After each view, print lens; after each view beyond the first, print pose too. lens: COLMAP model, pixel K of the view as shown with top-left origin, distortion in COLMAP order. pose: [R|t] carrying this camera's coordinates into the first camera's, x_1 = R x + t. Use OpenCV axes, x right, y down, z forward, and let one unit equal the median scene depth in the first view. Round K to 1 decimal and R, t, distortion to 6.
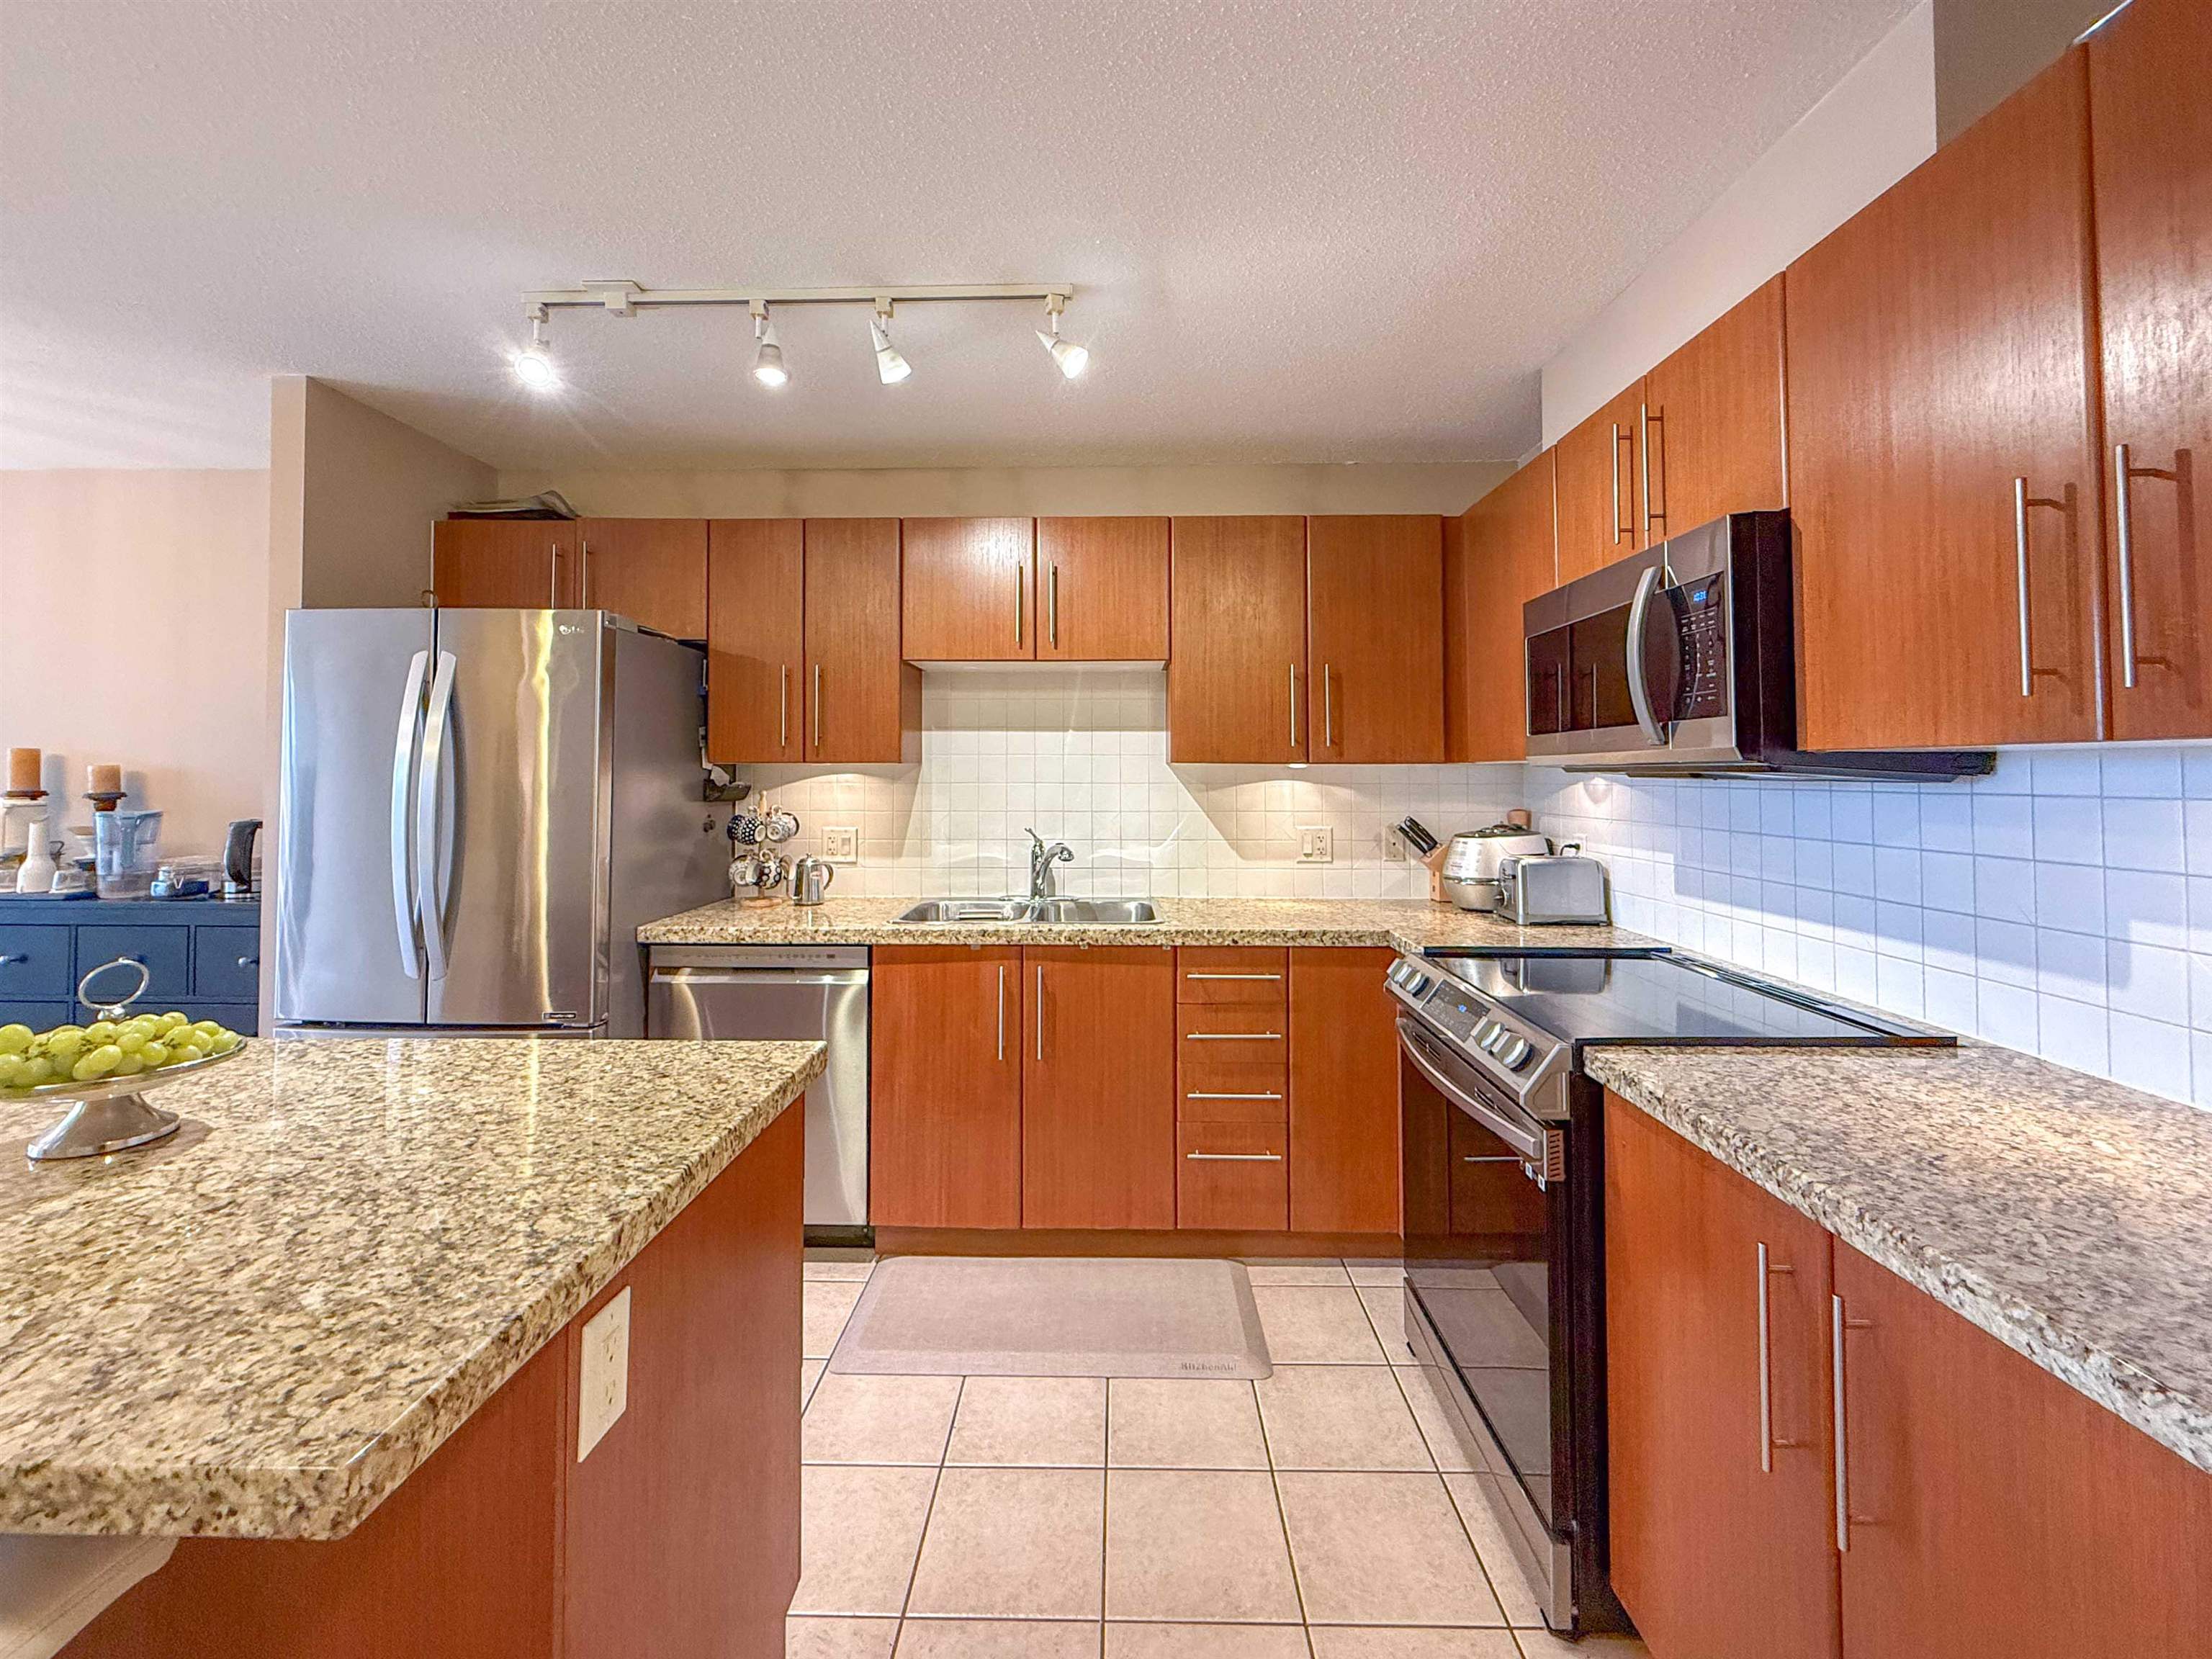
lens RADIAL K [[914.3, 0, 1091.6], [0, 914.3, 756.7], [0, 0, 1]] dist [0.002388, 0.000160]
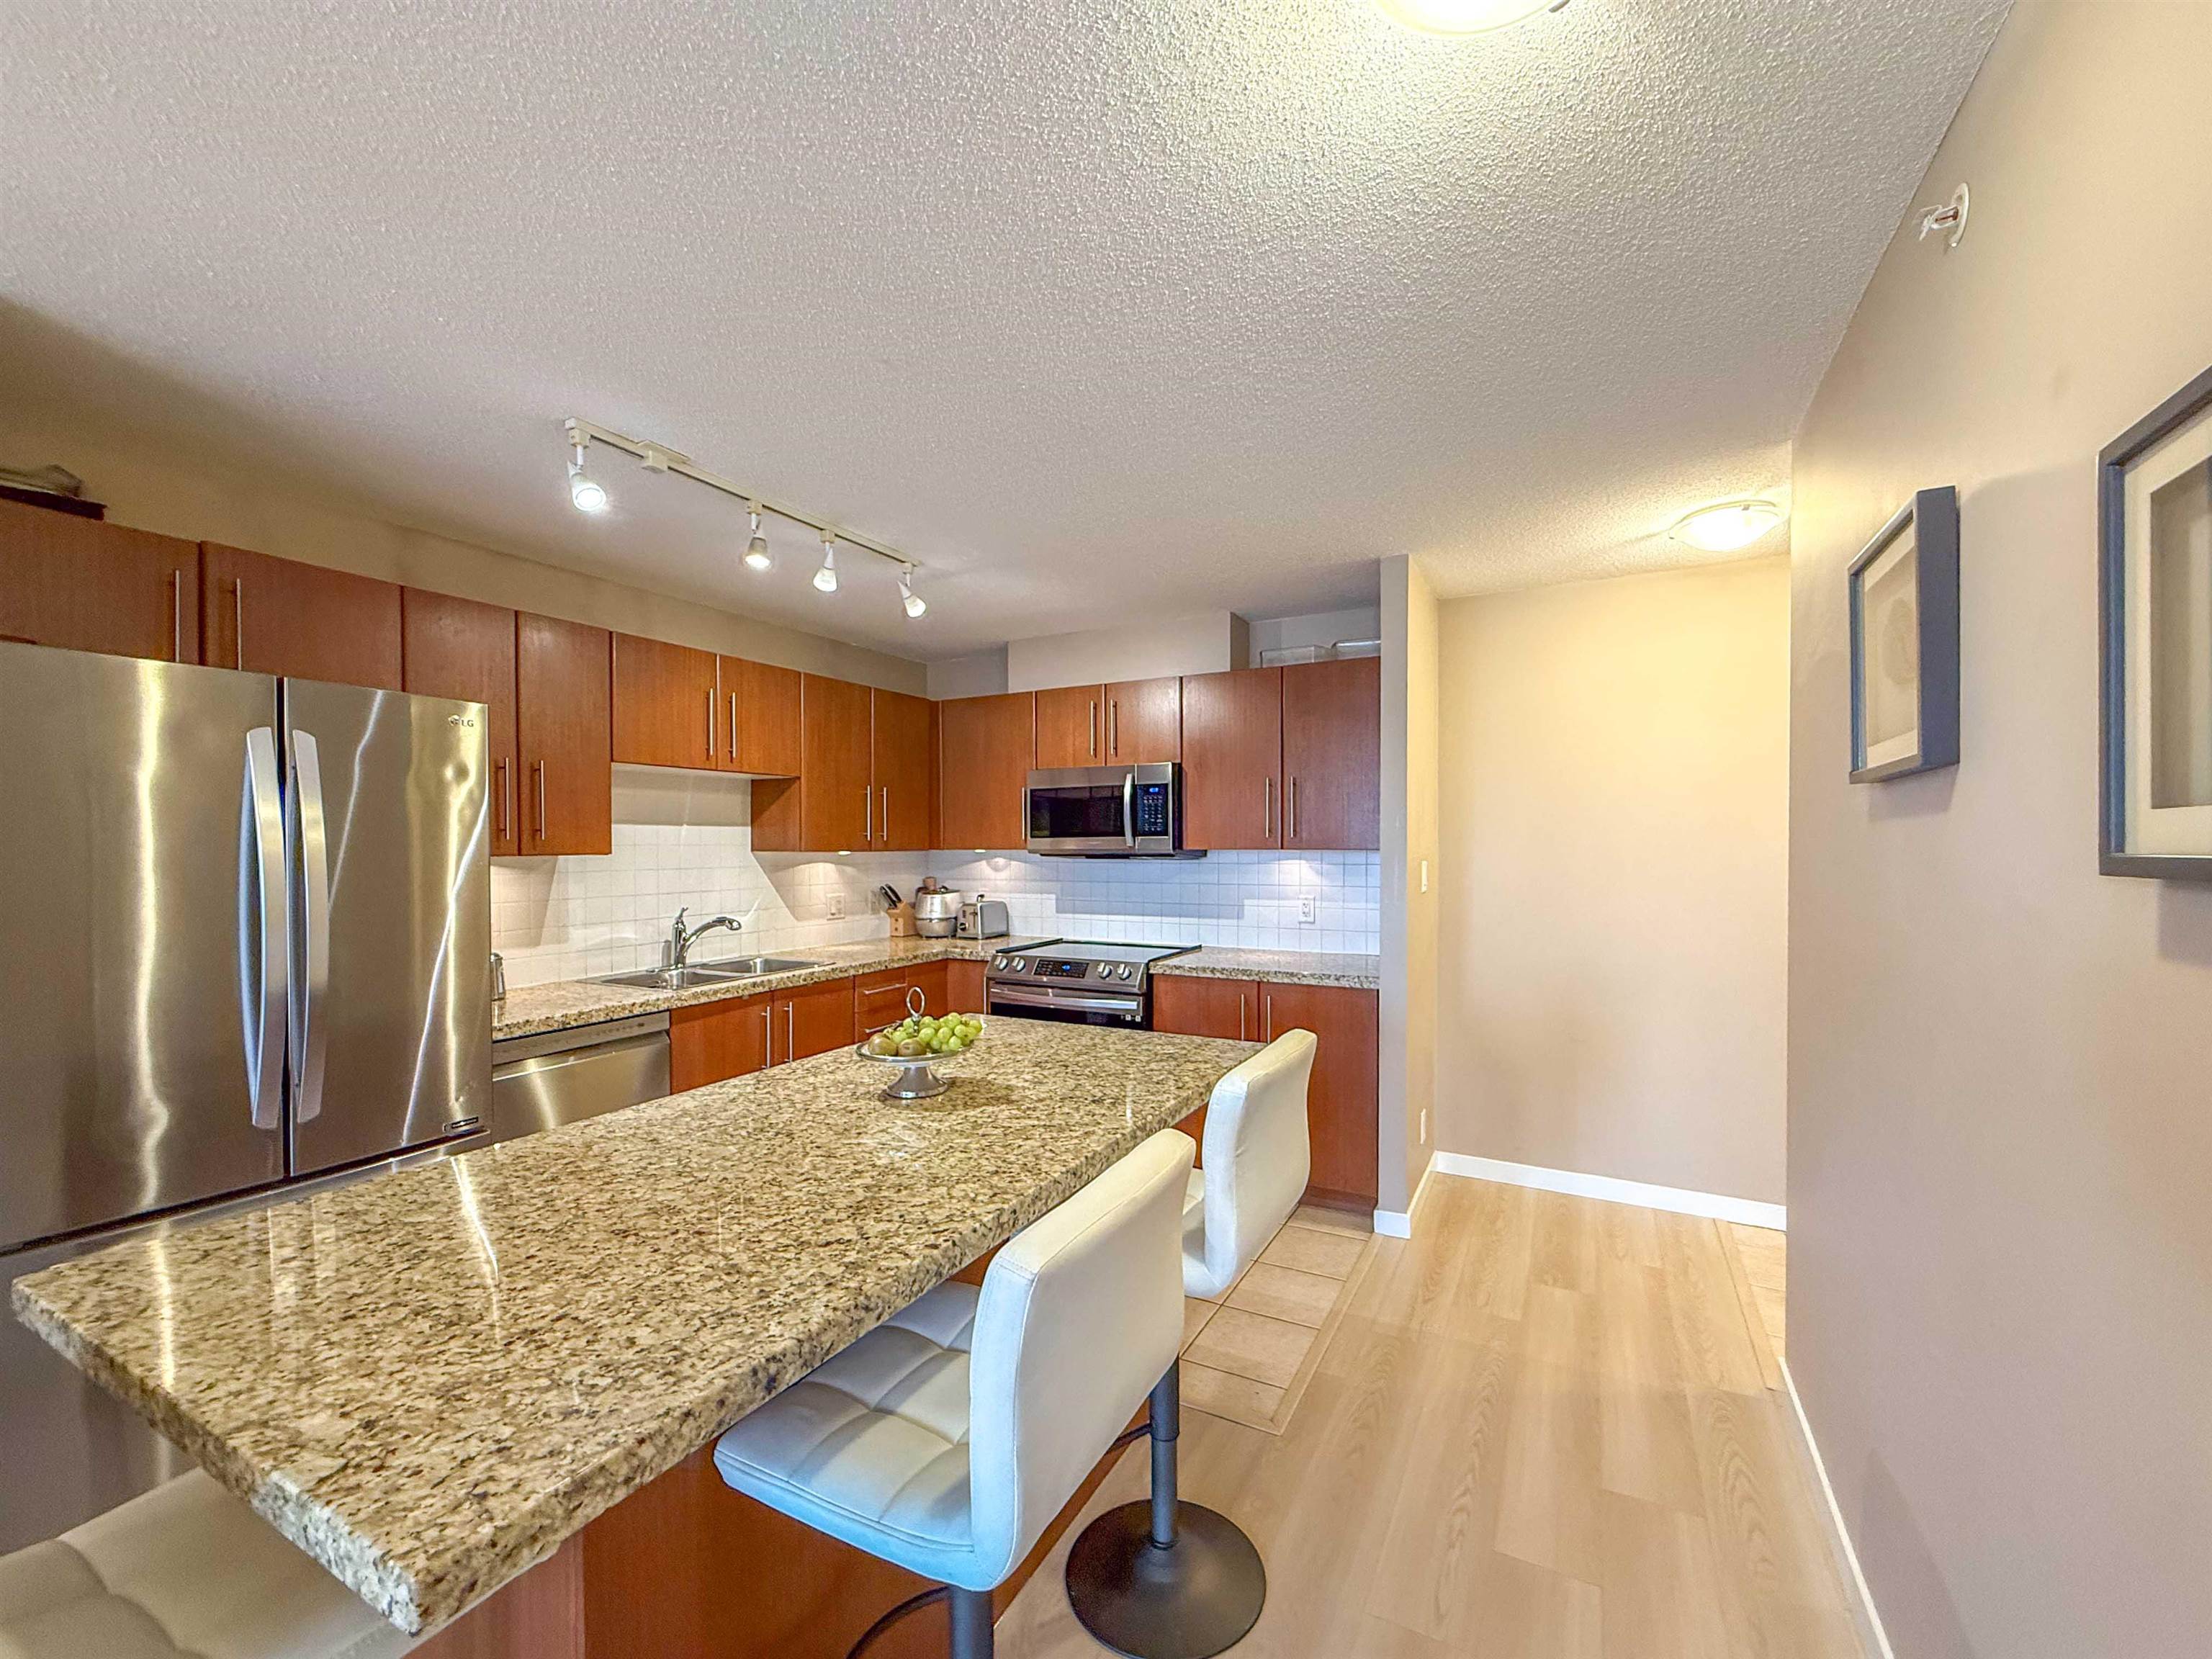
lens RADIAL K [[894.3, 0, 1112.5], [0, 894.3, 863.1], [0, 0, 1]] dist [0.000184, 0.000211]
pose [[0.448815, -0.021776, 0.893359, -0.993876], [-0.011853, 0.999470, 0.030317, -0.025346], [-0.893546, -0.024196, 0.448319, -0.026665]]
